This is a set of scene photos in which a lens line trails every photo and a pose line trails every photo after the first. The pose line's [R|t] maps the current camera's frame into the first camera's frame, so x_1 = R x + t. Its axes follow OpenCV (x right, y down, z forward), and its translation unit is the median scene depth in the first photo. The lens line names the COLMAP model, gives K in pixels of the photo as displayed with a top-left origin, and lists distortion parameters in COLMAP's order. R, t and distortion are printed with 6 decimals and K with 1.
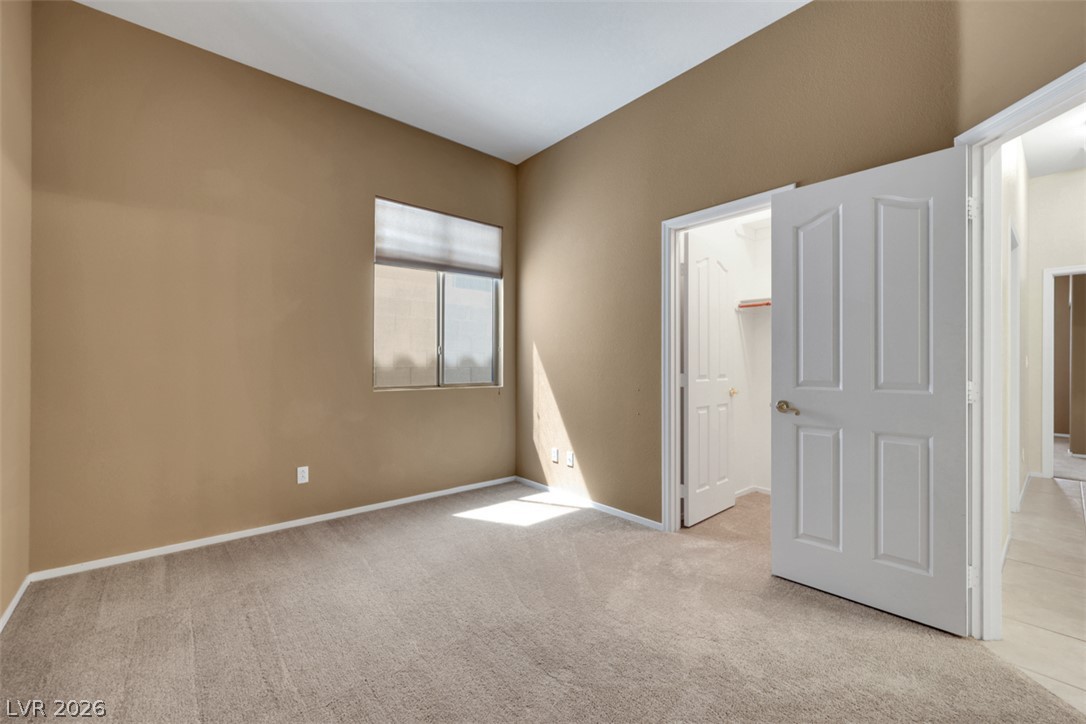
lens RADIAL K [[452.8, 0, 545.4], [0, 452.8, 360.3], [0, 0, 1]] dist [-0.000352, 0.000445]
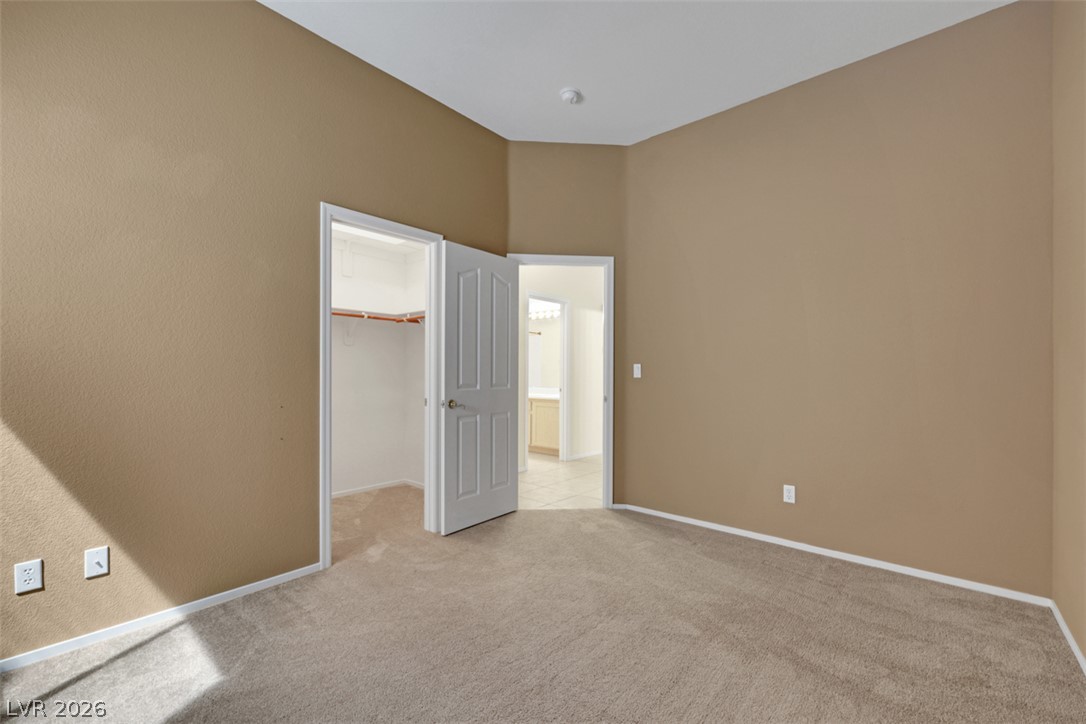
lens RADIAL K [[461.6, 0, 541.5], [0, 461.6, 368.6], [0, 0, 1]] dist [-0.000705, 0.000144]
pose [[-0.167015, 0.004342, 0.985945, -0.874152], [-0.012261, 0.999904, -0.006480, 0.002991], [-0.985878, -0.013171, -0.166945, 0.992845]]
